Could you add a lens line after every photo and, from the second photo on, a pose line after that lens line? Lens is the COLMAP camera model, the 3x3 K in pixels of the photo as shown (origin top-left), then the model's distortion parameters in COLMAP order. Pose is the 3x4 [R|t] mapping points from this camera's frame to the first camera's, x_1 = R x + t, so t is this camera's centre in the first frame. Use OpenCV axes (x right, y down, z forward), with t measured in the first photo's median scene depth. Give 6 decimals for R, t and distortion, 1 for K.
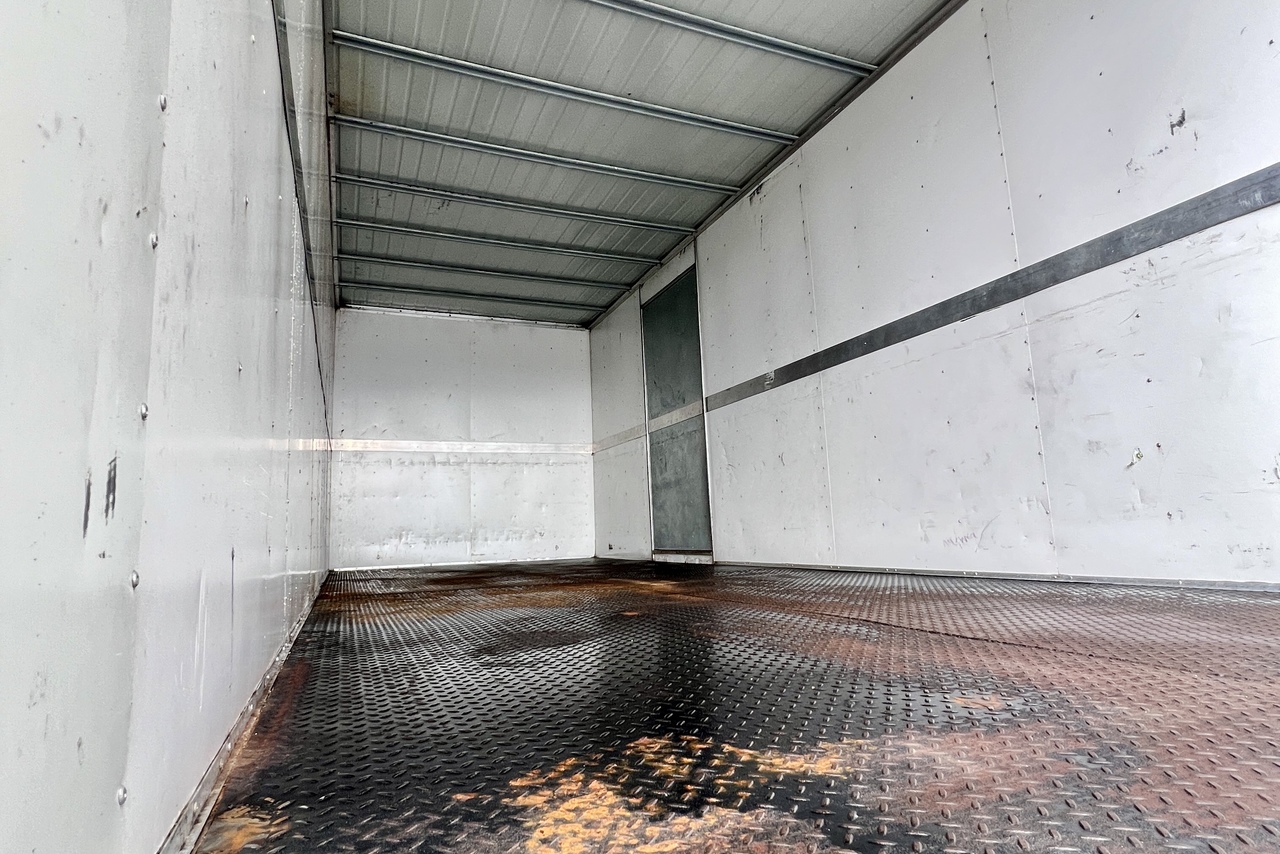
lens RADIAL K [[682.6, 0, 642.5], [0, 682.6, 436.4], [0, 0, 1]] dist [-0.015993, -0.000205]
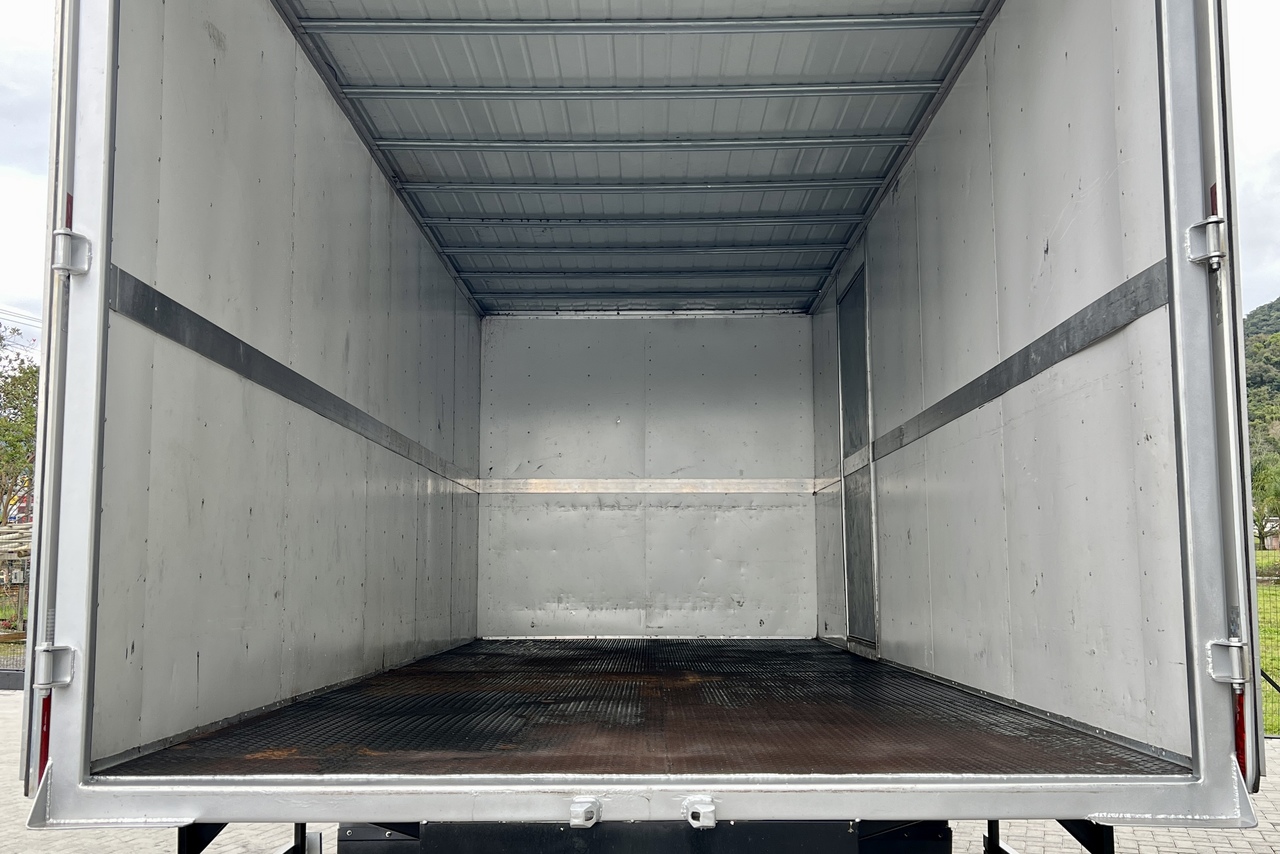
lens RADIAL K [[1258.5, 0, 635.4], [0, 1258.5, 437.7], [0, 0, 1]] dist [0.064678, 0.000000]
pose [[0.913888, -0.007982, -0.405889, 0.318071], [0.022216, 0.999292, 0.030370, -0.083284], [0.405359, -0.036773, 0.913418, -0.297314]]
